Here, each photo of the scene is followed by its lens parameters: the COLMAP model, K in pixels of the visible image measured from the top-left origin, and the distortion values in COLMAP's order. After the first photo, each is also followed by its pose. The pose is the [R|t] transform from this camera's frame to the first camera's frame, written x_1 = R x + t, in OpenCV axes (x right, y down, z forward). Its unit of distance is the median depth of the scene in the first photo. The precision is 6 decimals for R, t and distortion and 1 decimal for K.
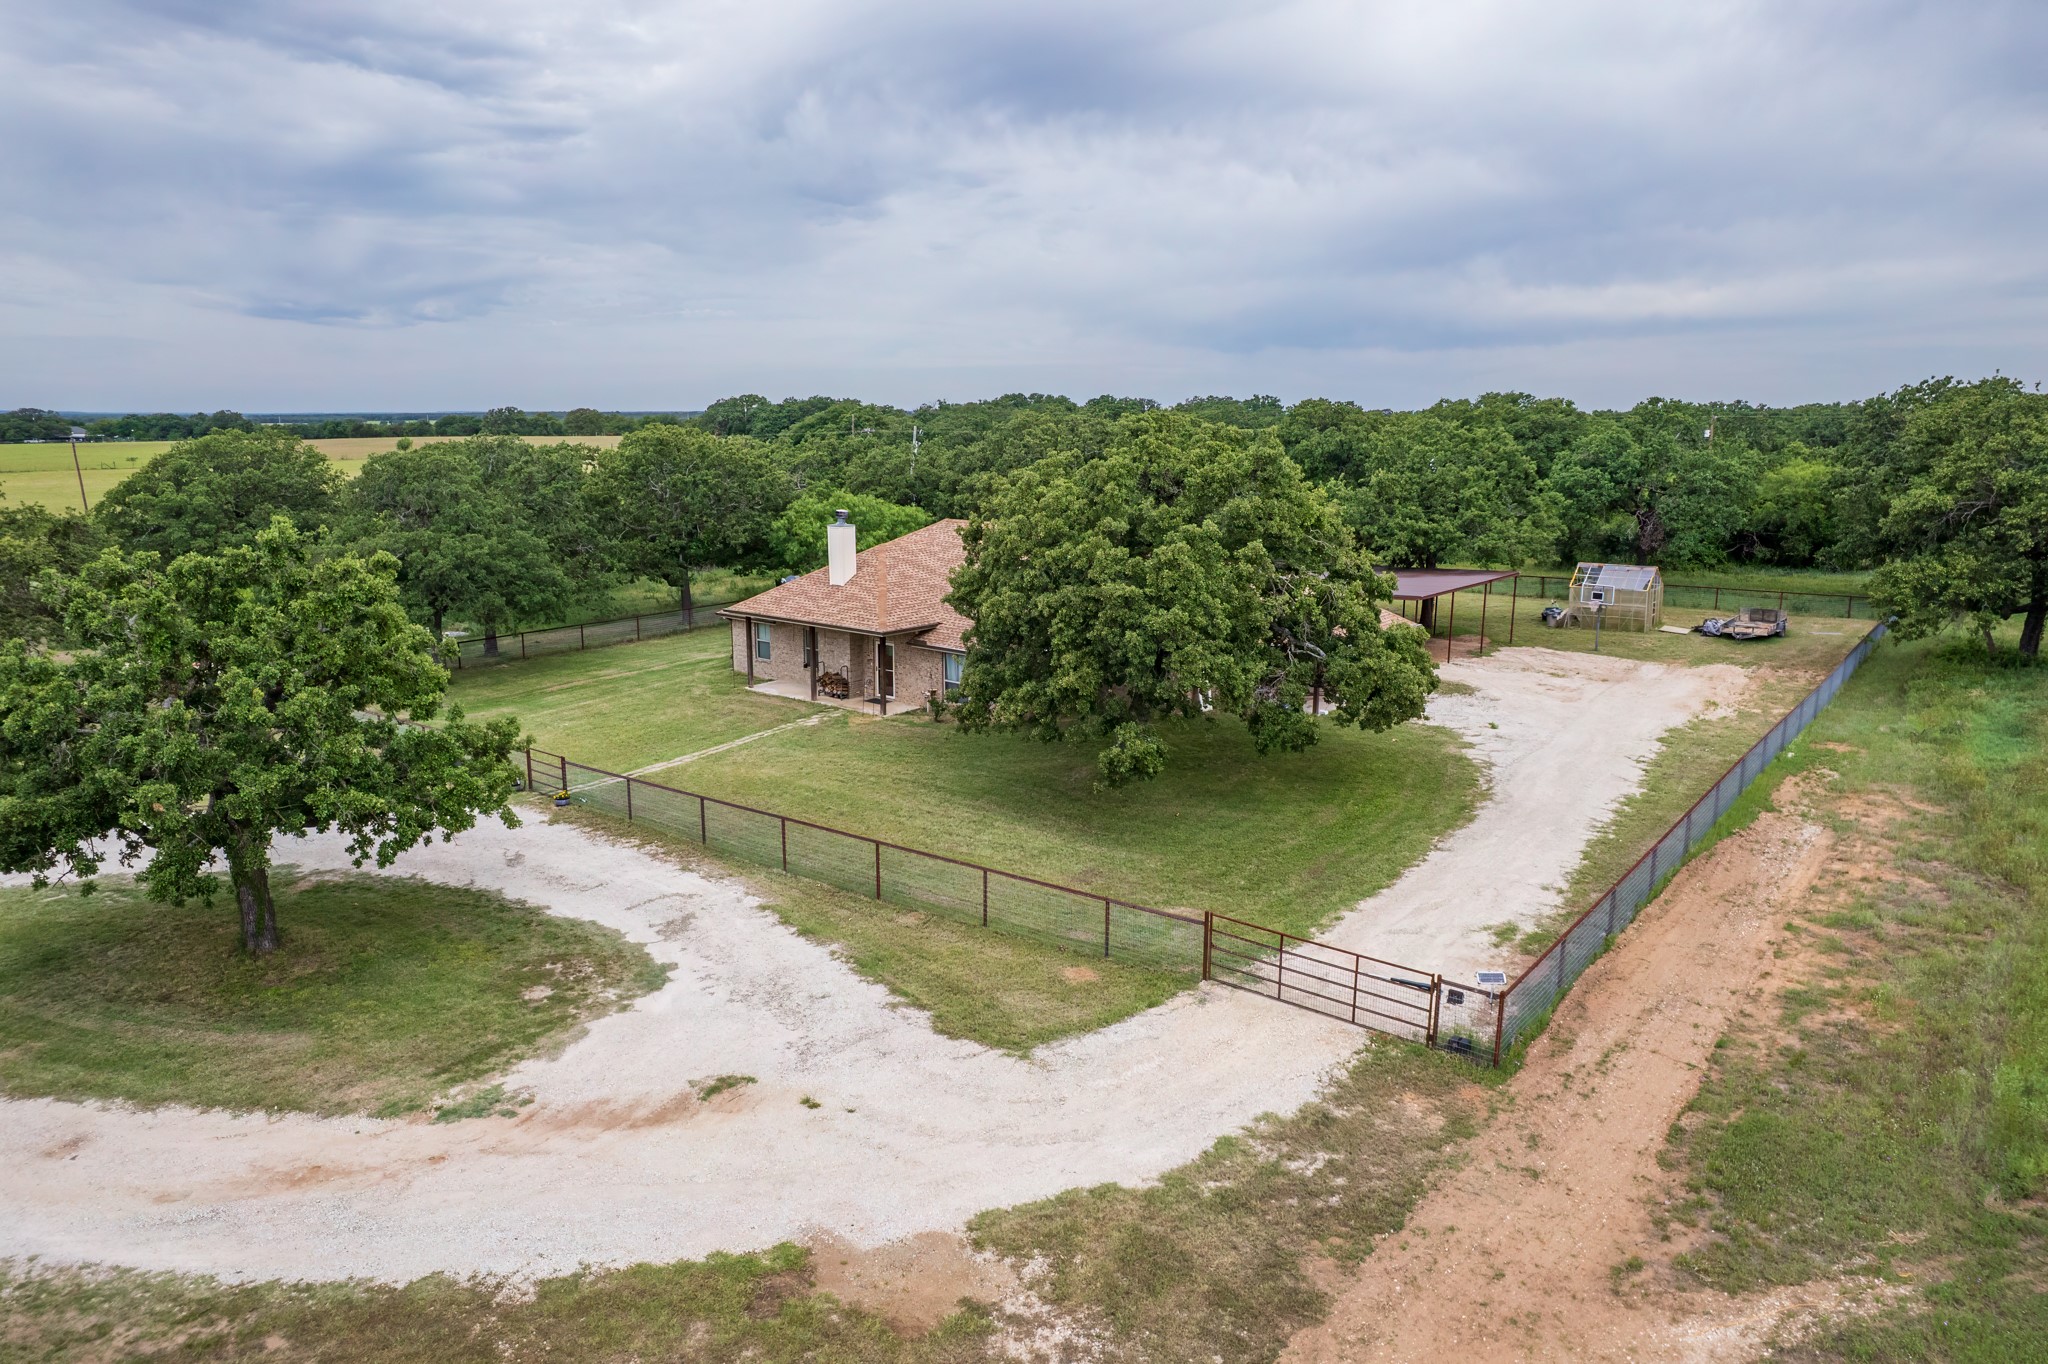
lens RADIAL K [[1312.3, 0, 1024.0], [0, 1312.3, 682.0], [0, 0, 1]] dist [-0.089197, 0.079218]
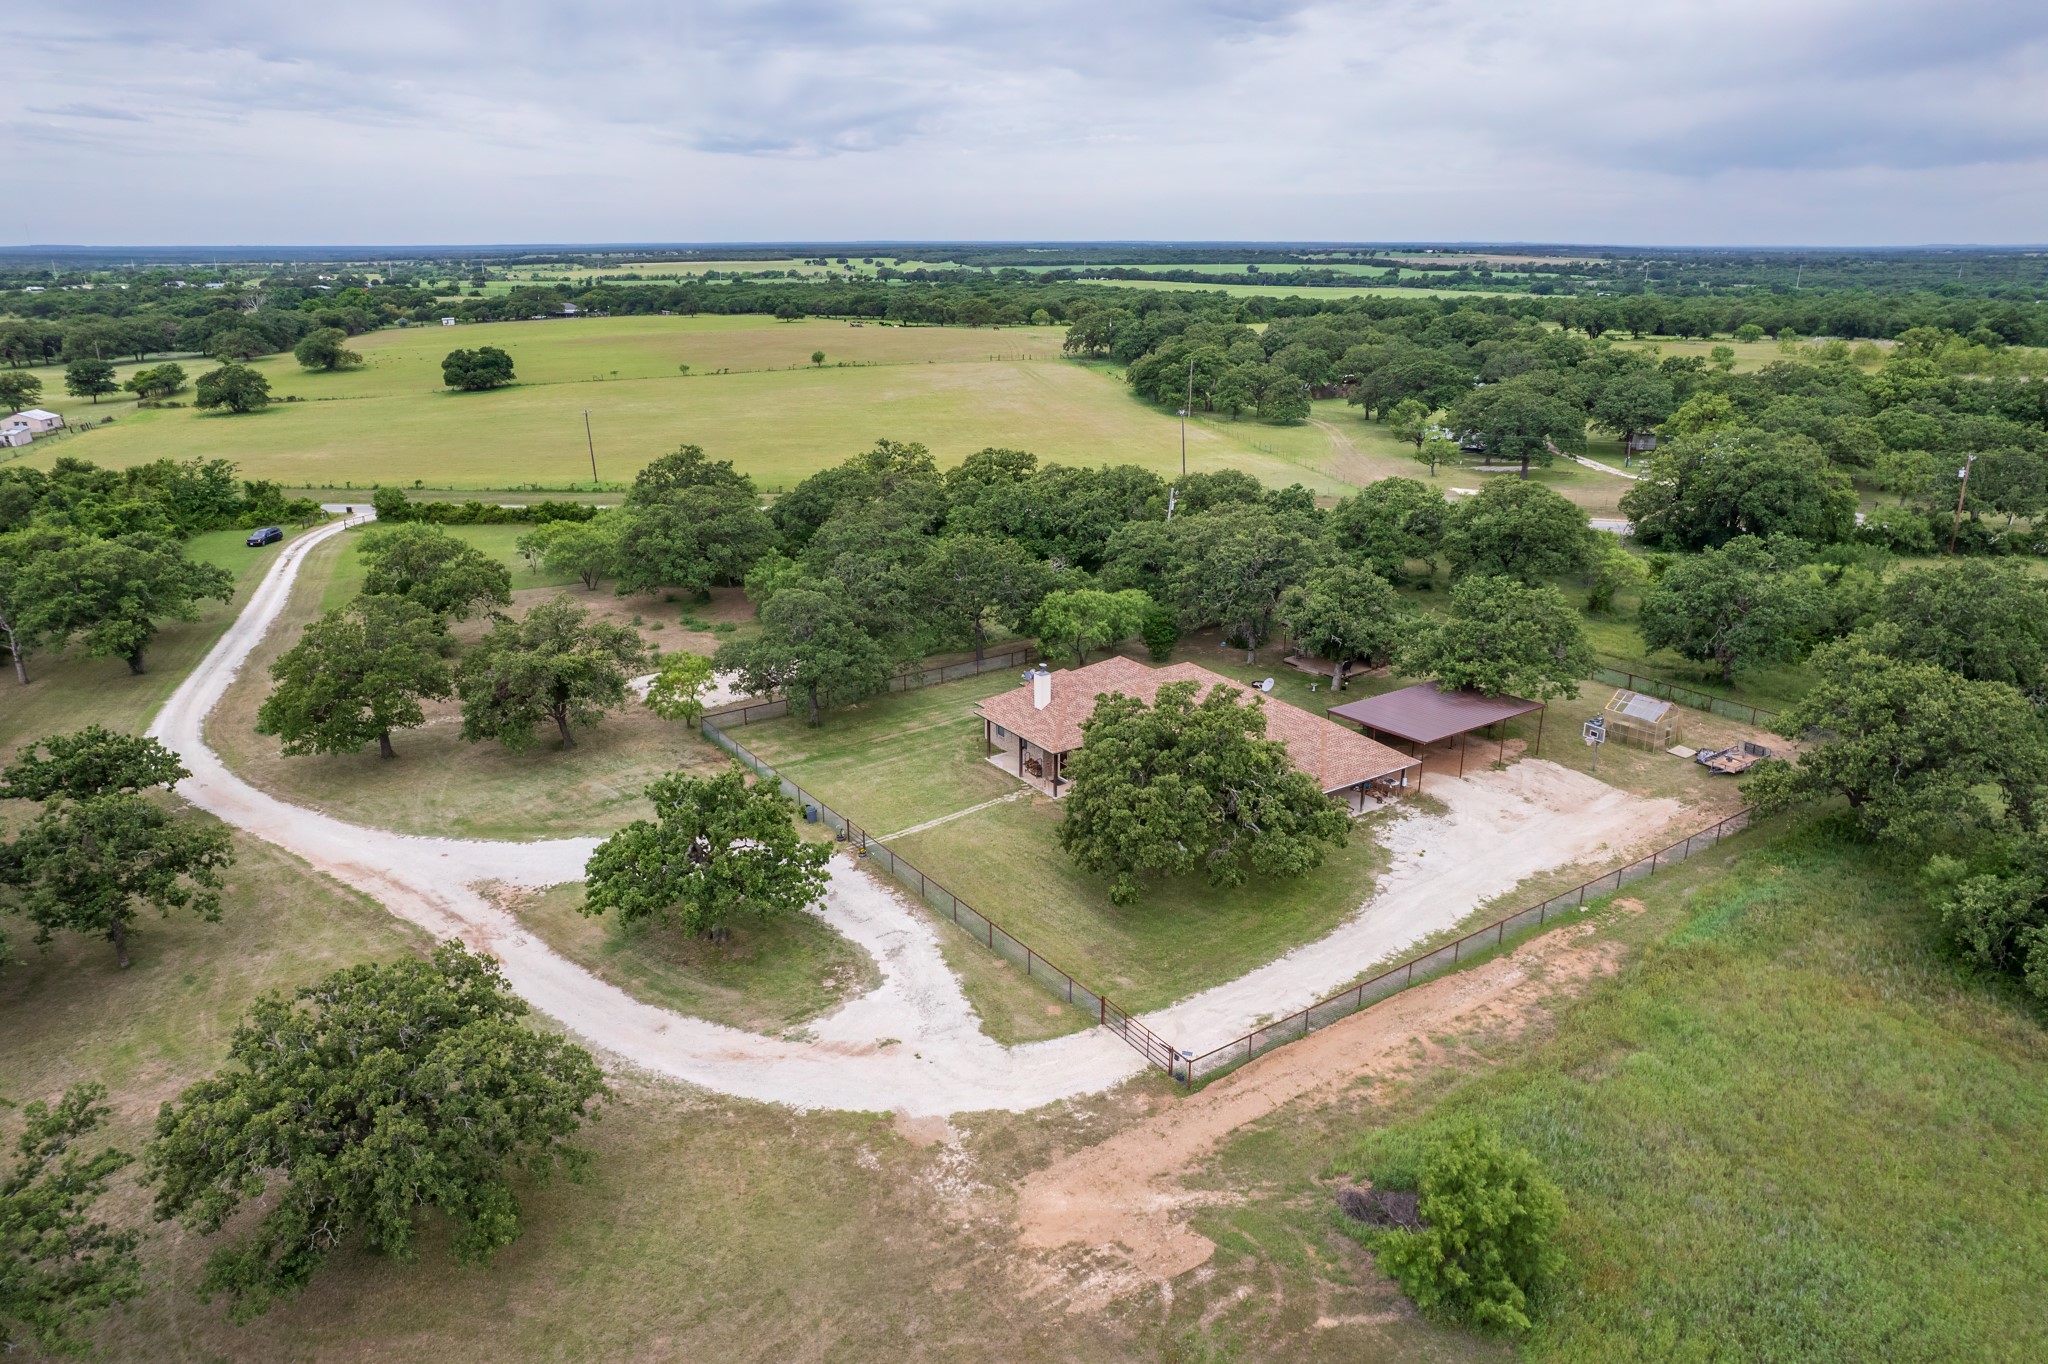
lens RADIAL K [[1296.7, 0, 1024.0], [0, 1296.7, 682.0], [0, 0, 1]] dist [-0.076523, 0.064032]
pose [[0.956575, 0.085920, -0.278535, 0.623896], [-0.051536, 0.990368, 0.128513, -0.682205], [0.286894, -0.108578, 0.951789, -1.171673]]
